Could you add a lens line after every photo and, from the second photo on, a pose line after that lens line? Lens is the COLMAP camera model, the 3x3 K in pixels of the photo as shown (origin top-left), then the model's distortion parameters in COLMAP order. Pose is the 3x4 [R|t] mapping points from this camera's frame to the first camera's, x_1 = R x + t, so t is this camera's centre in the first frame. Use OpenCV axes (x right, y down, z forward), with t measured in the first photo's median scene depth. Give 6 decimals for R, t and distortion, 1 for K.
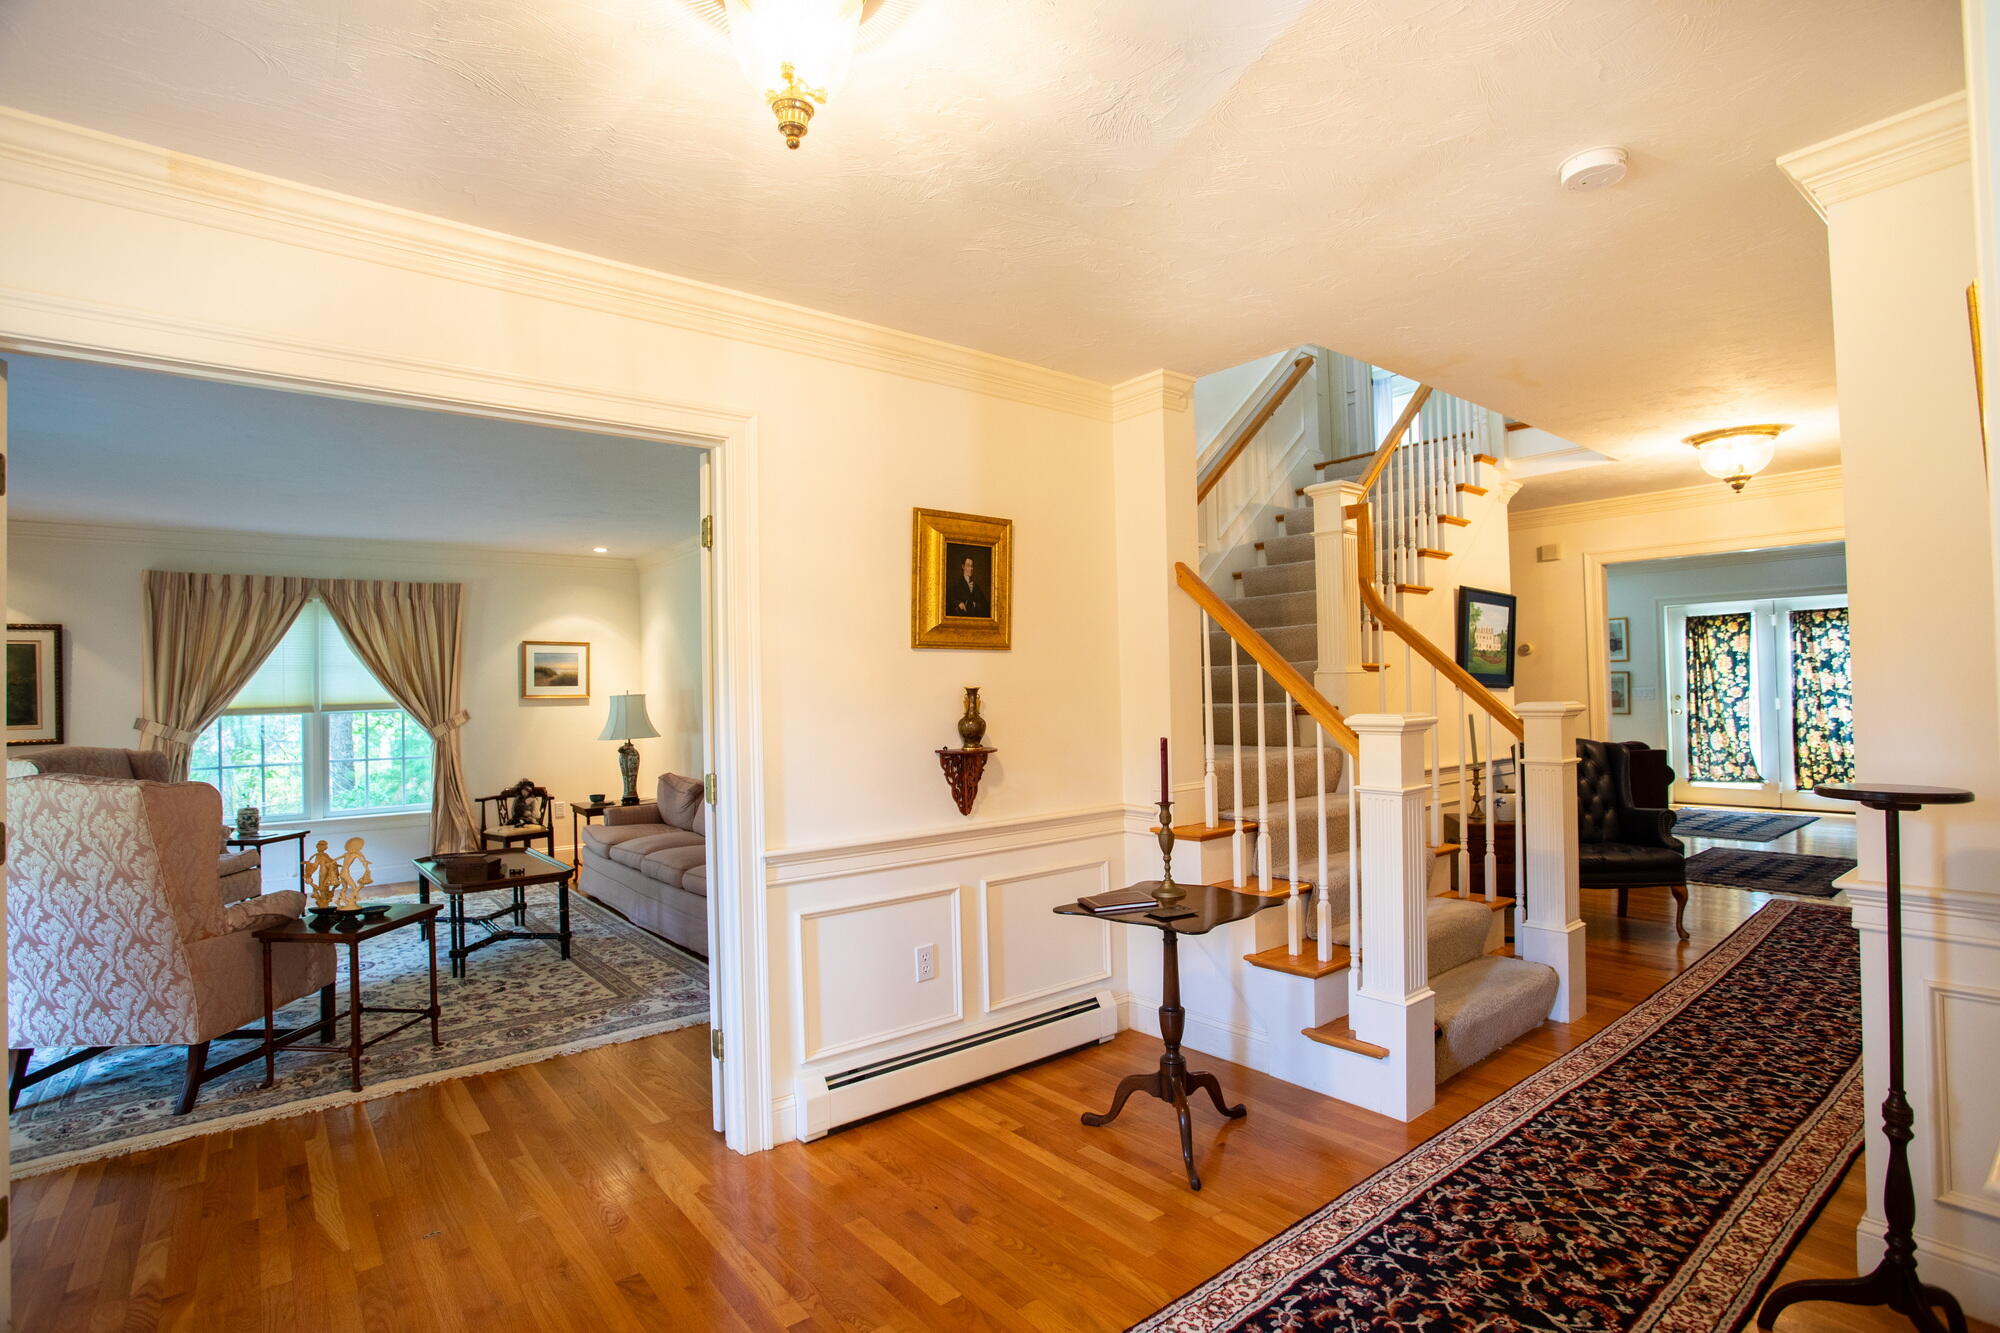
lens RADIAL K [[1229.4, 0, 1000.2], [0, 1229.4, 682.7], [0, 0, 1]] dist [0.001574, 0.049934]
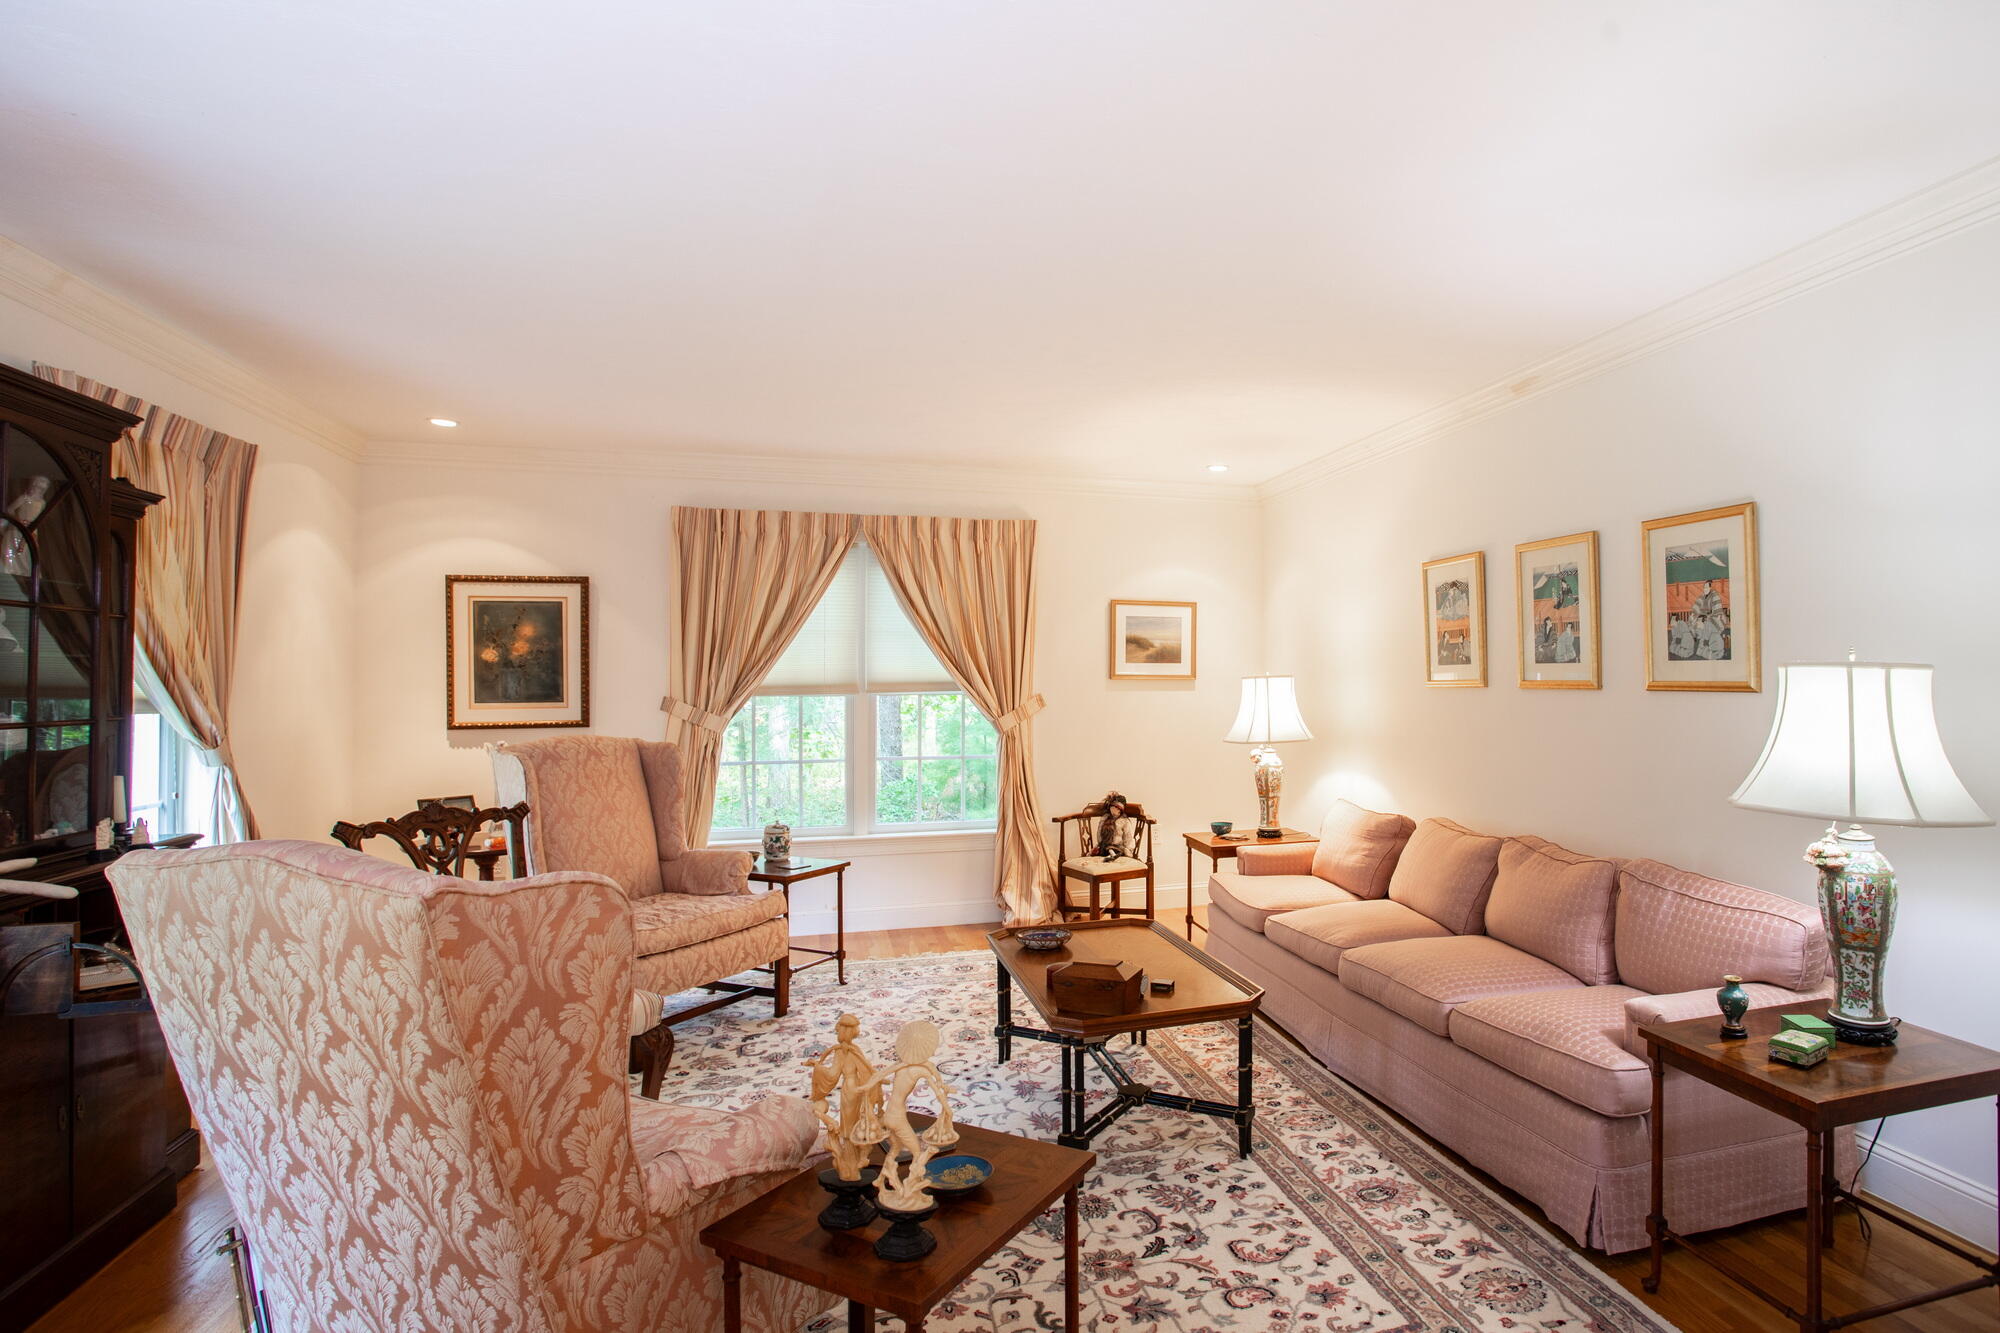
lens RADIAL K [[1229.4, 0, 1000.2], [0, 1229.4, 682.7], [0, 0, 1]] dist [0.001574, 0.049934]
pose [[0.920481, 0.016713, -0.390430, -0.194528], [-0.011847, 0.999819, 0.014868, 0.005798], [0.390608, -0.009060, 0.920513, 0.364610]]
